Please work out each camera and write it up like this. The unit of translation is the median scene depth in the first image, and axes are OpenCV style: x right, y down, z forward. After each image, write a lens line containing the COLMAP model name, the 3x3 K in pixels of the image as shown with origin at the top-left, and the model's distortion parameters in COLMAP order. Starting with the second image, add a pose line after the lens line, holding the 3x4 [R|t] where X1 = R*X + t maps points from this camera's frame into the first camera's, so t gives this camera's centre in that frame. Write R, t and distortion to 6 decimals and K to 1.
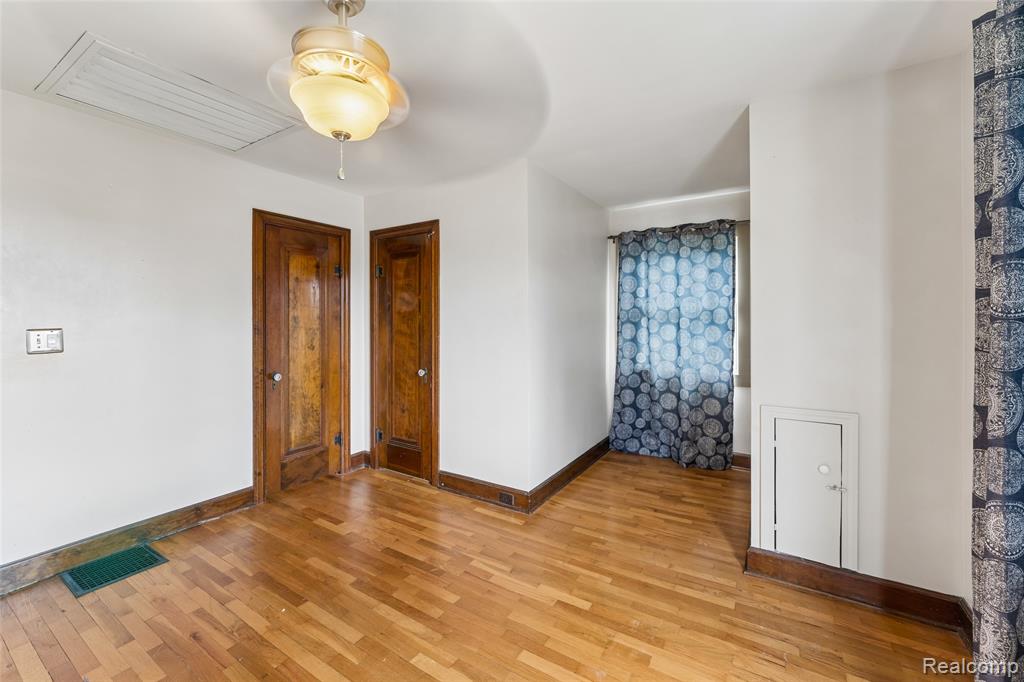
lens RADIAL K [[411.3, 0, 501.6], [0, 411.3, 320.5], [0, 0, 1]] dist [-0.000840, 0.000505]
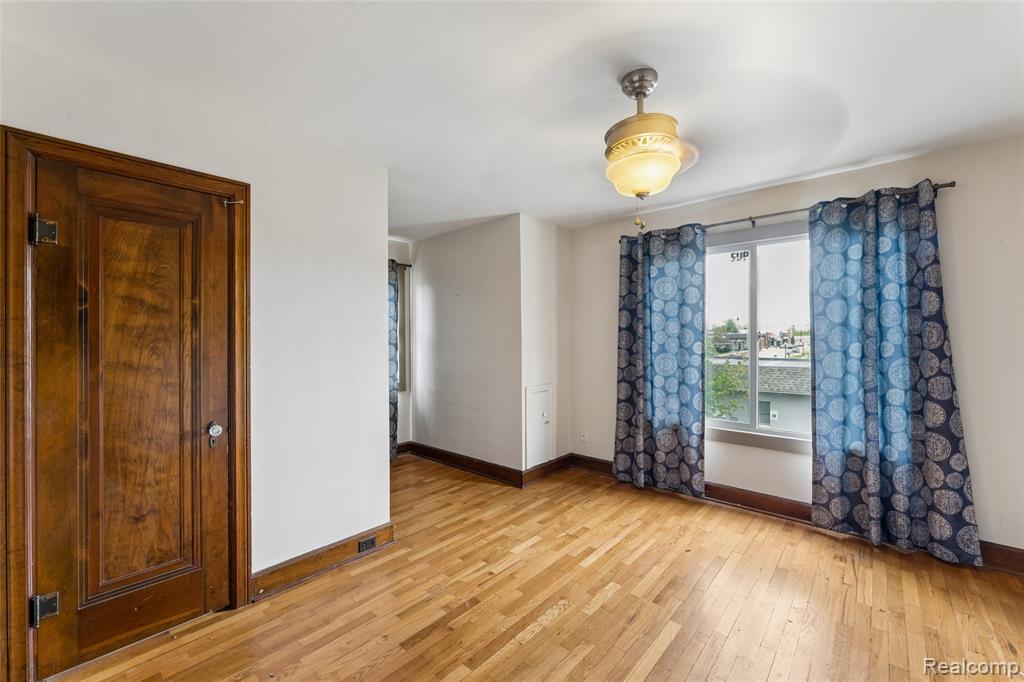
lens RADIAL K [[411.3, 0, 508.4], [0, 411.3, 338.9], [0, 0, 1]] dist [-0.000840, 0.000505]
pose [[0.176905, 0.000881, 0.984228, -0.807245], [0.008347, 0.999962, -0.002396, 0.000722], [-0.984193, 0.008639, 0.176891, 0.552733]]
